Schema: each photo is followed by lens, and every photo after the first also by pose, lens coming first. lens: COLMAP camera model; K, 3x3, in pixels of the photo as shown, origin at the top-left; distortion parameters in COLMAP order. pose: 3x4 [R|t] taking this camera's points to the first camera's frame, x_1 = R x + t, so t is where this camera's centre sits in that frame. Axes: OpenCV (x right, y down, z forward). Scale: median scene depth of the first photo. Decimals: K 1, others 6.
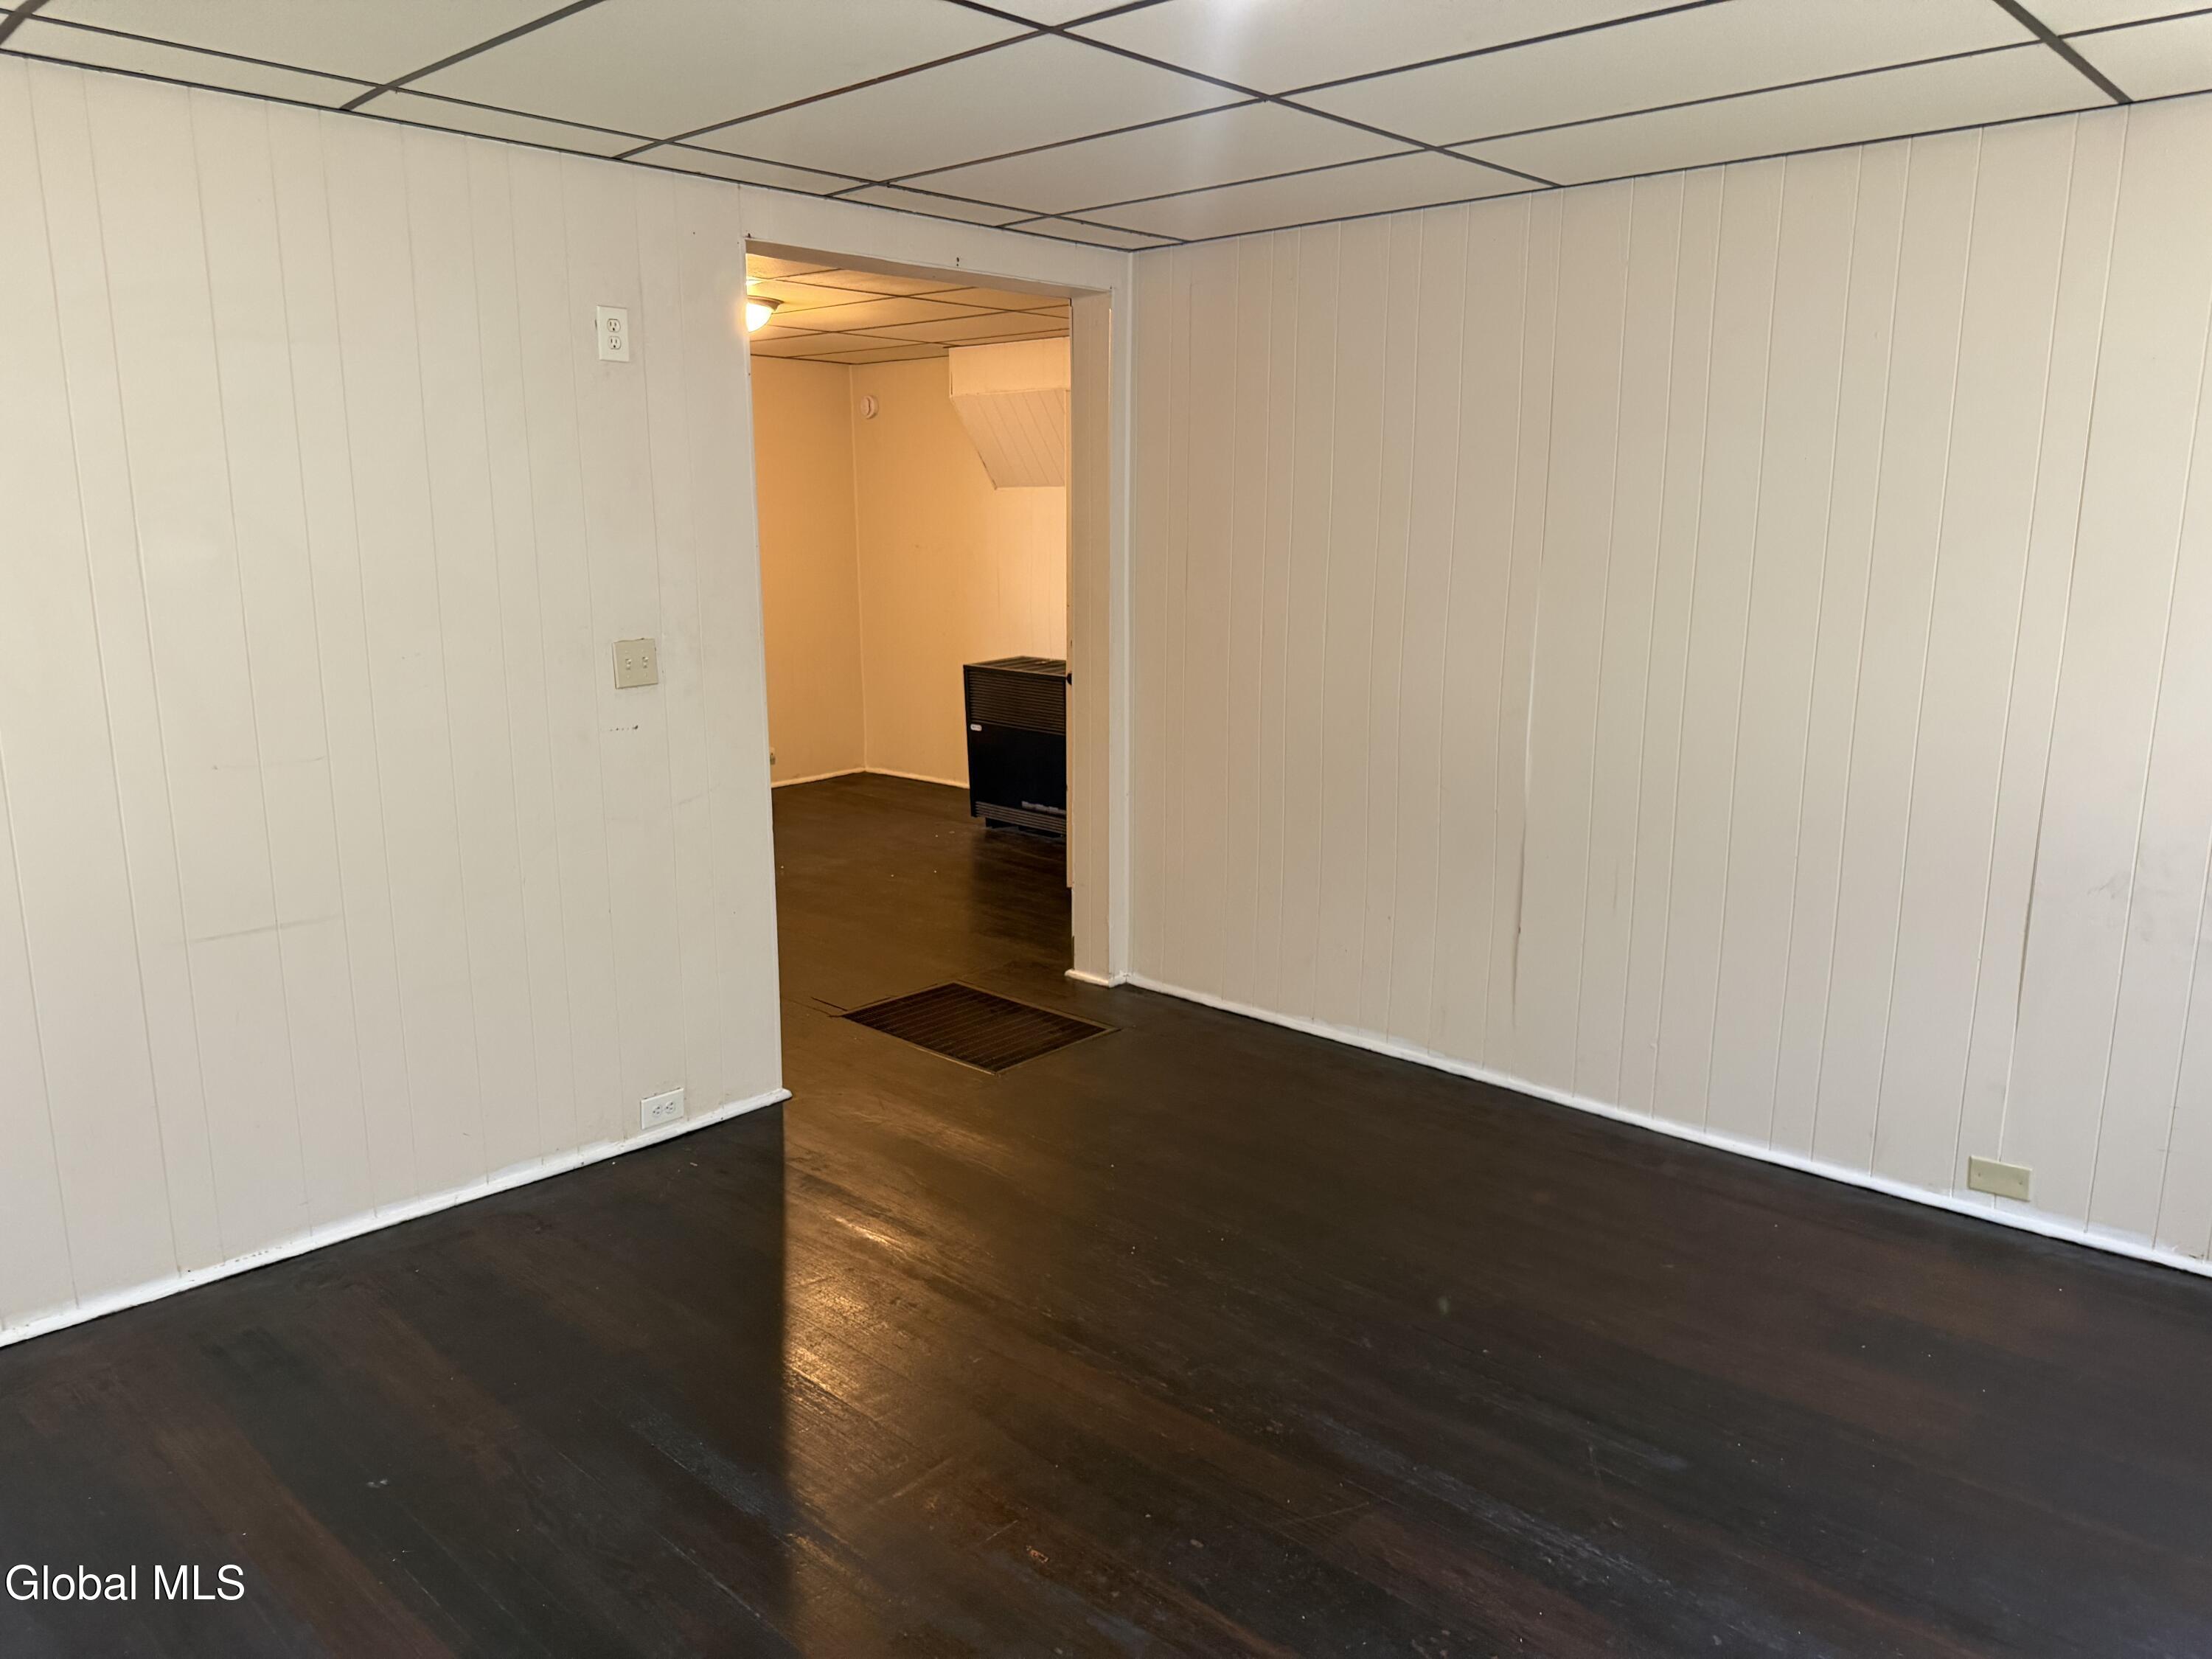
lens RADIAL K [[1555.1, 0, 1106.0], [0, 1555.1, 829.5], [0, 0, 1]] dist [0.079535, -0.114683]
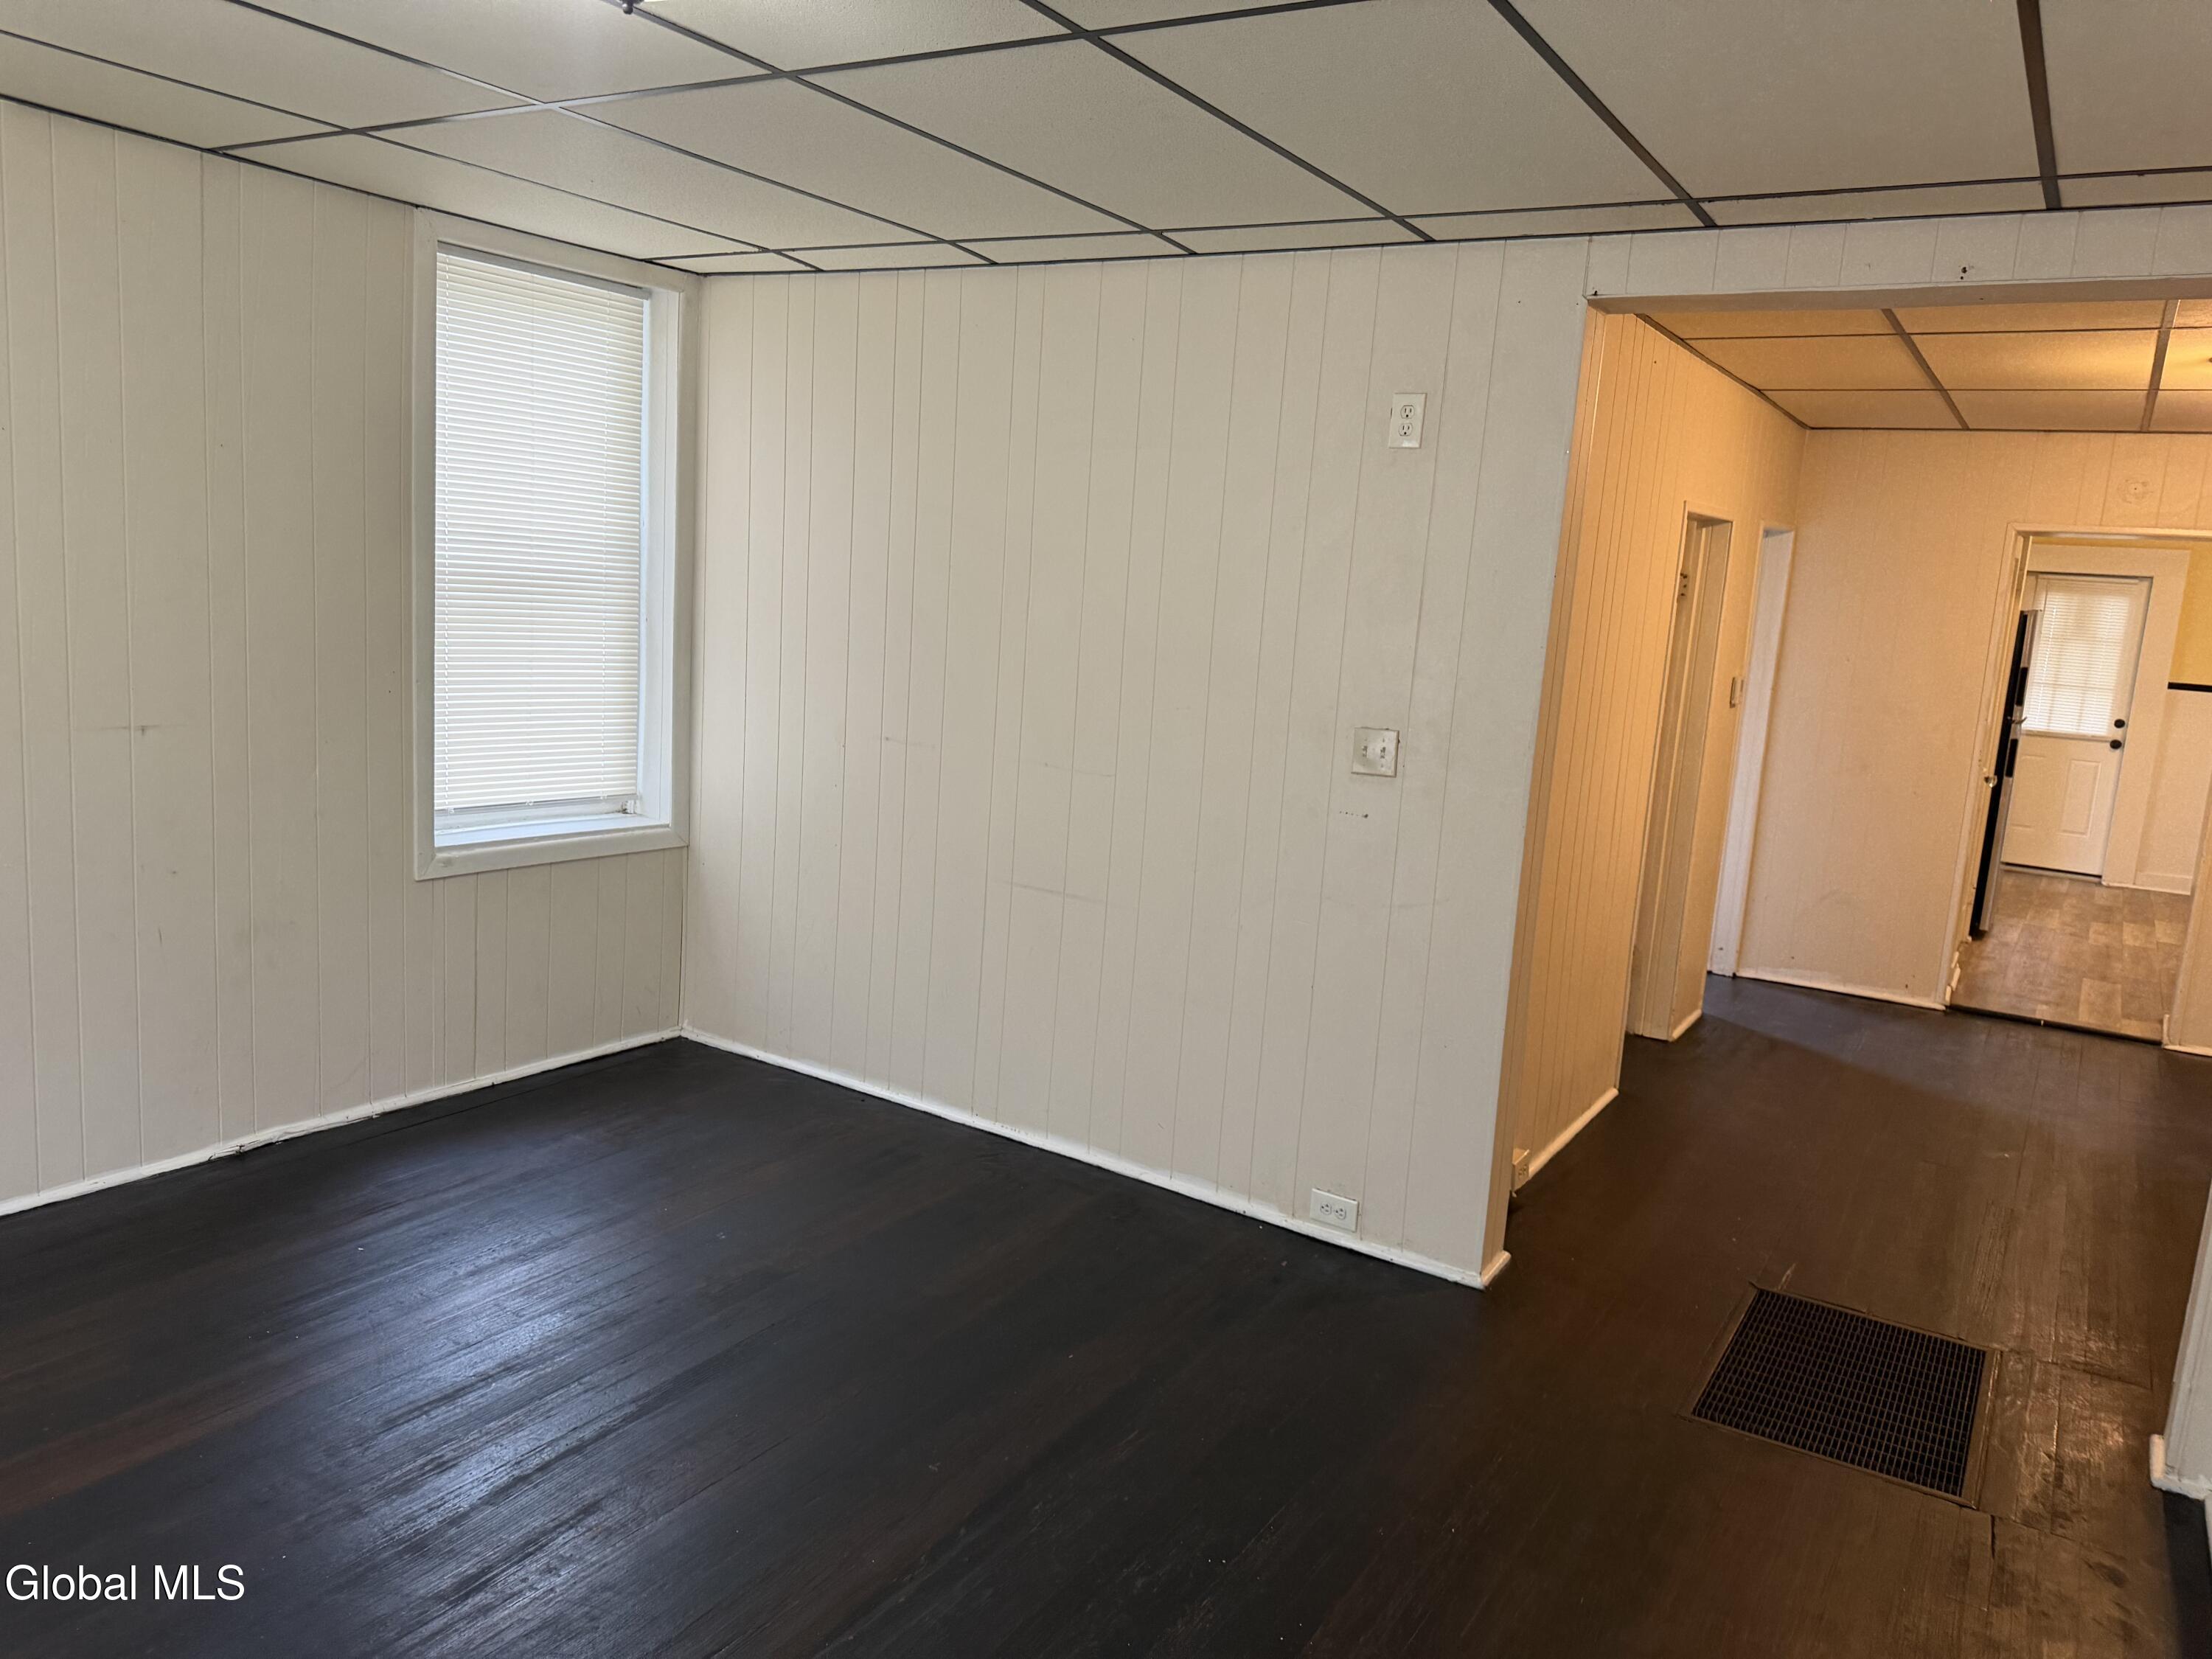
lens RADIAL K [[1555.1, 0, 1106.0], [0, 1555.1, 829.5], [0, 0, 1]] dist [0.079535, -0.114683]
pose [[0.181307, 0.176103, -0.967531, 0.620846], [-0.263884, 0.956468, 0.124640, -0.137464], [0.947361, 0.232718, 0.219885, 0.640641]]
